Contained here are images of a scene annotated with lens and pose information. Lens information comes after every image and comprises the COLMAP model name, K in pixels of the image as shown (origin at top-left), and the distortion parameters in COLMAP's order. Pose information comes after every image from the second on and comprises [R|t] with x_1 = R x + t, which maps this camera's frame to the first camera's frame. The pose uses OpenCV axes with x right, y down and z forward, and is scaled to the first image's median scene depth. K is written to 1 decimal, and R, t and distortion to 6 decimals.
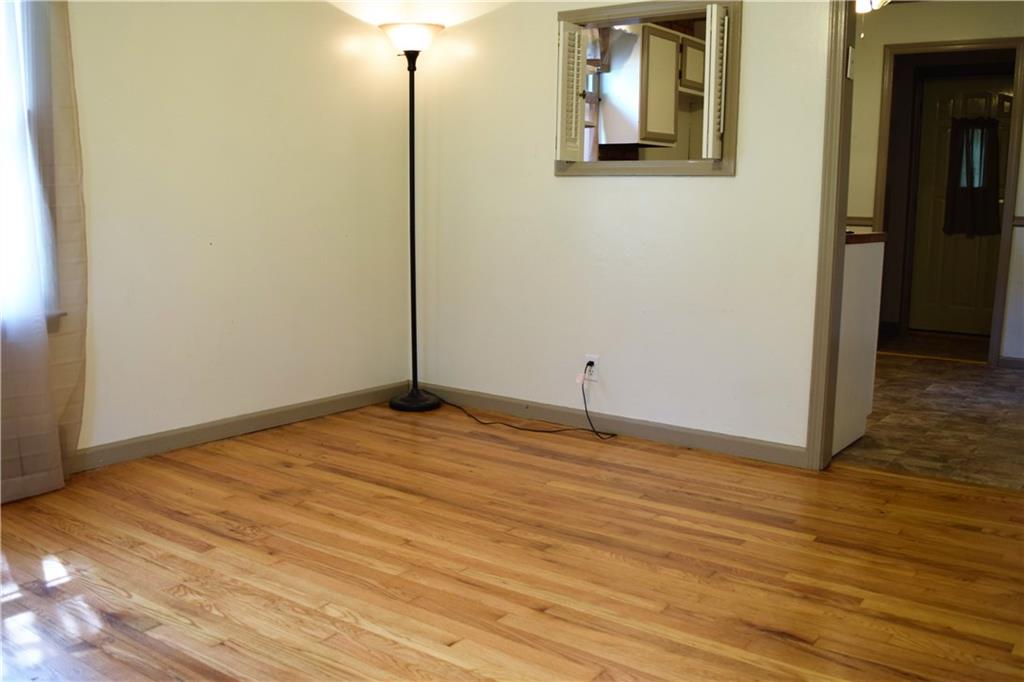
lens RADIAL K [[953.5, 0, 512.0], [0, 953.5, 341.0], [0, 0, 1]] dist [-0.055460, 0.004713]
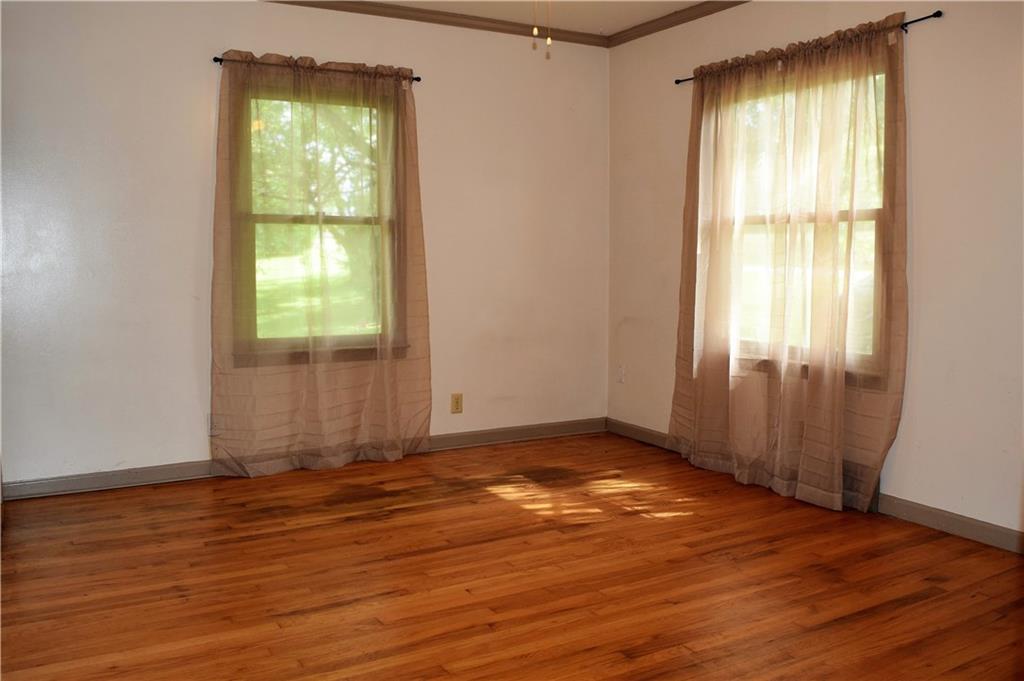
lens RADIAL K [[835.5, 0, 485.3], [0, 835.5, 339.1], [0, 0, 1]] dist [-0.108200, 0.074147]
pose [[-0.415998, 0.073544, -0.906387, 0.639568], [-0.145038, 0.978599, 0.145971, -0.147097], [0.897725, 0.192184, -0.396429, 0.903180]]
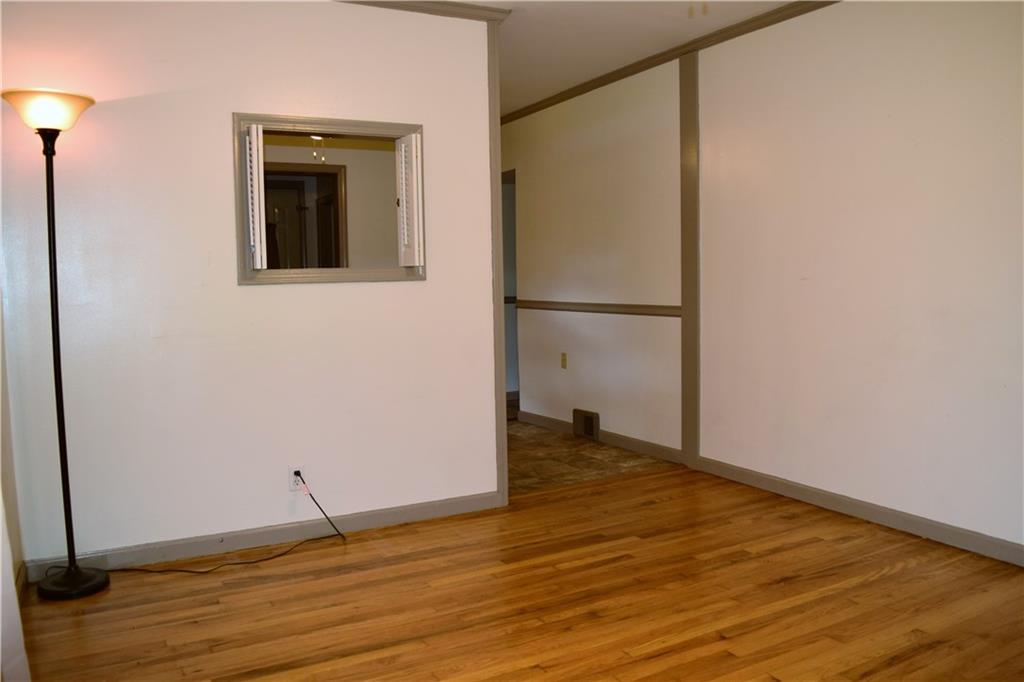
lens RADIAL K [[835.5, 0, 485.3], [0, 835.5, 339.6], [0, 0, 1]] dist [-0.108200, 0.074147]
pose [[0.417880, -0.091052, 0.903928, -0.694358], [0.161086, 0.986626, 0.024912, -0.119125], [-0.894107, 0.135200, 0.426959, 0.520956]]
